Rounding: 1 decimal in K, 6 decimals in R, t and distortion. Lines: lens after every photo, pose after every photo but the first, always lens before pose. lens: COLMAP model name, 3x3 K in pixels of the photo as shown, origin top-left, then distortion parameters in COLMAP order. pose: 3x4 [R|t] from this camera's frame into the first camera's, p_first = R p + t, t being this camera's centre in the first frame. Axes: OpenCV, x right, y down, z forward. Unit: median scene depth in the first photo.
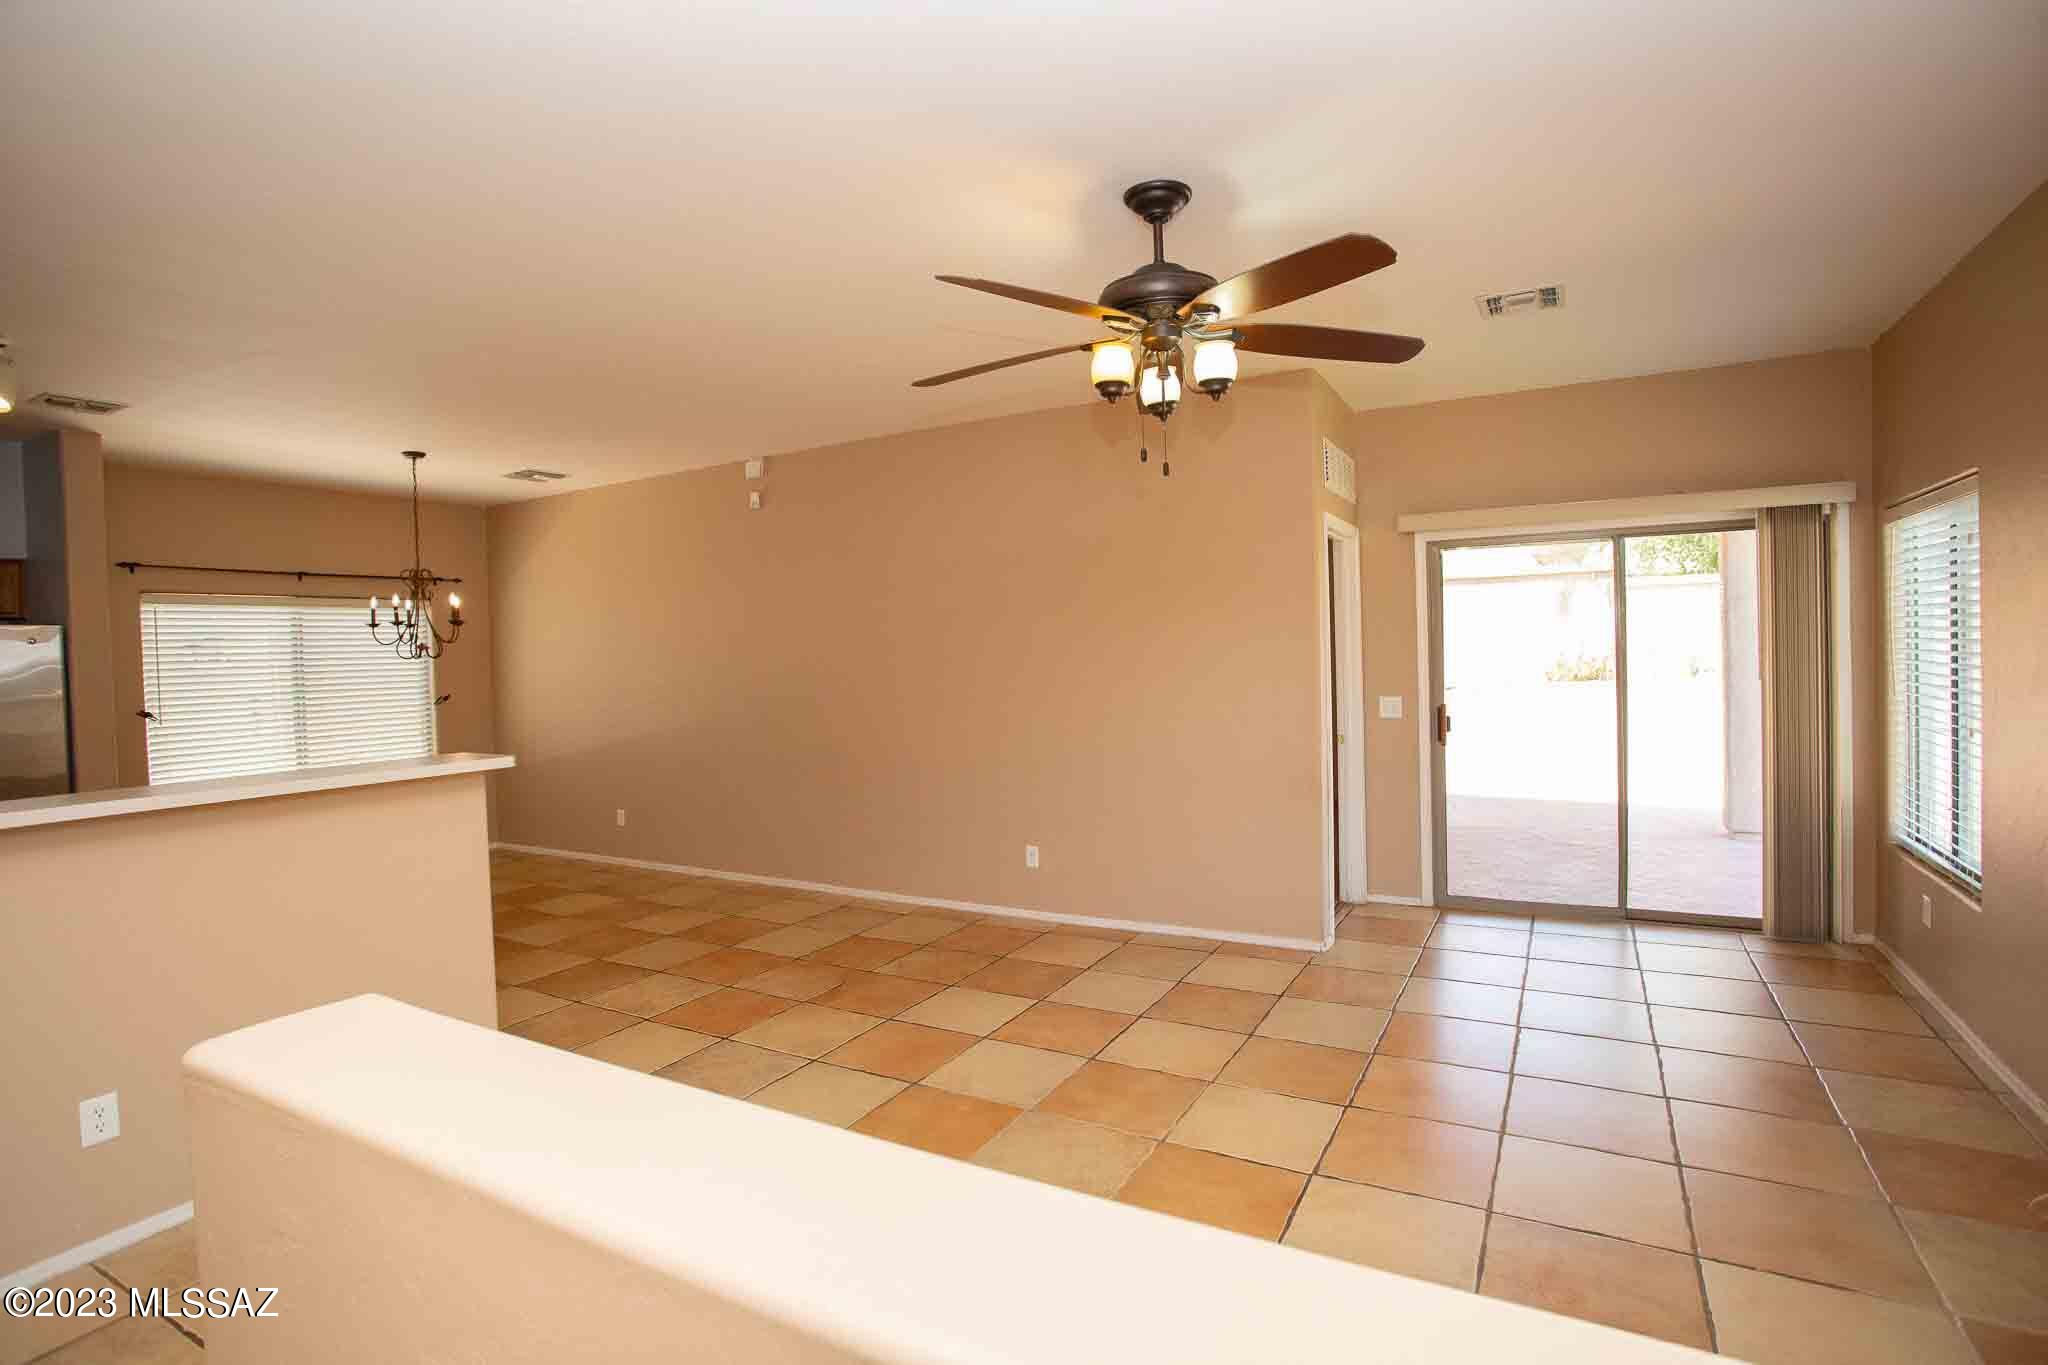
lens RADIAL K [[1000.6, 0, 1027.0], [0, 1000.6, 672.5], [0, 0, 1]] dist [-0.077723, 0.037165]
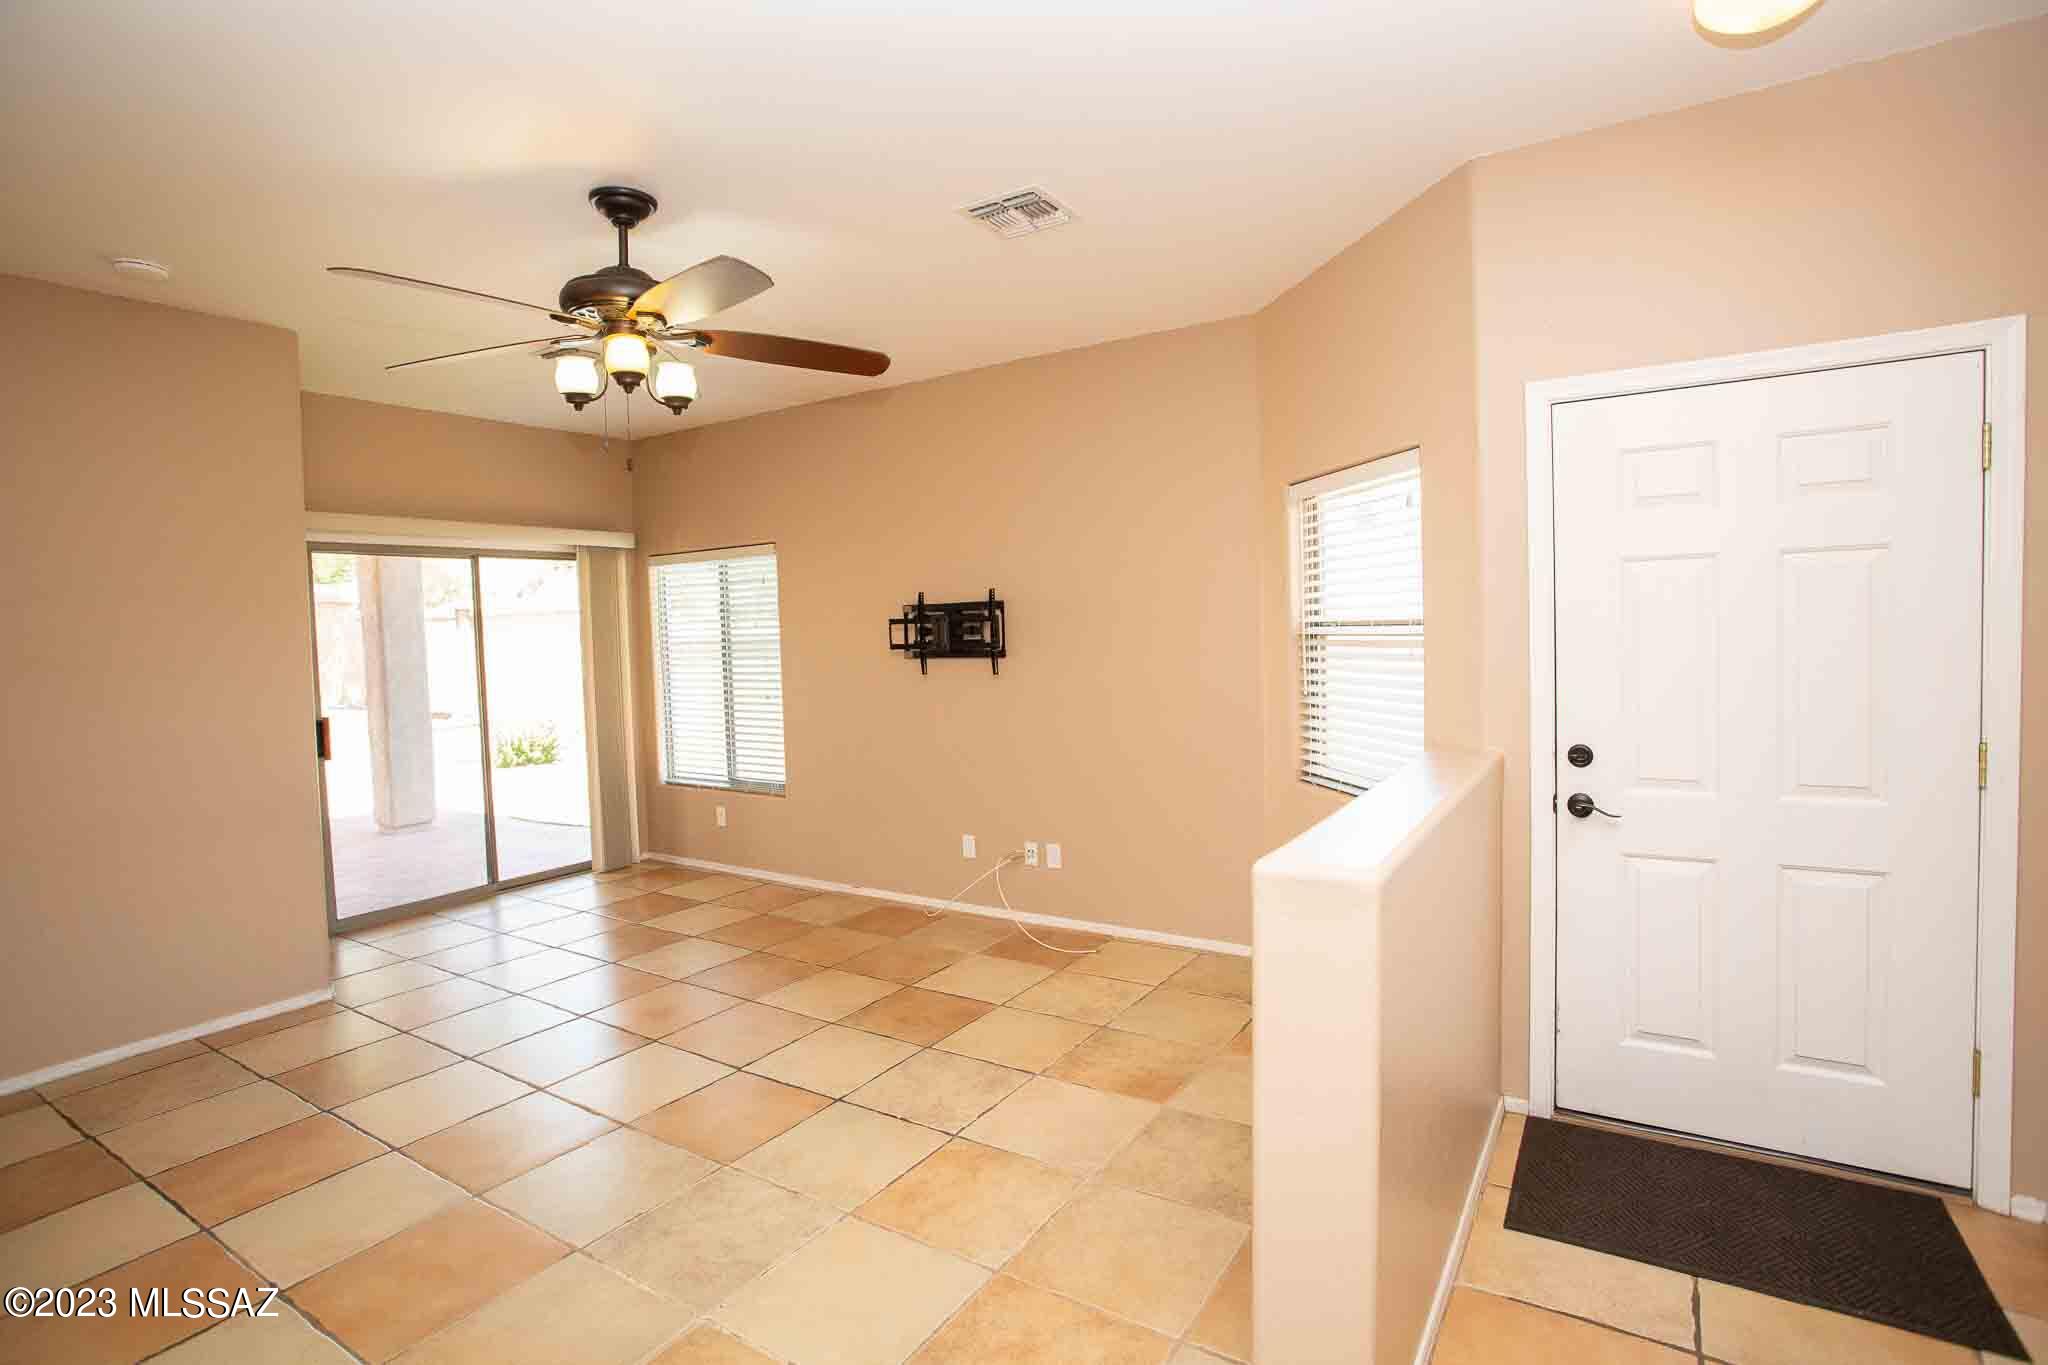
lens RADIAL K [[1000.6, 0, 1027.0], [0, 1000.6, 672.5], [0, 0, 1]] dist [-0.077723, 0.037165]
pose [[0.056466, -0.018797, 0.998228, -0.538171], [0.050746, 0.998585, 0.015933, 0.010738], [-0.997114, 0.049756, 0.057339, 0.330663]]
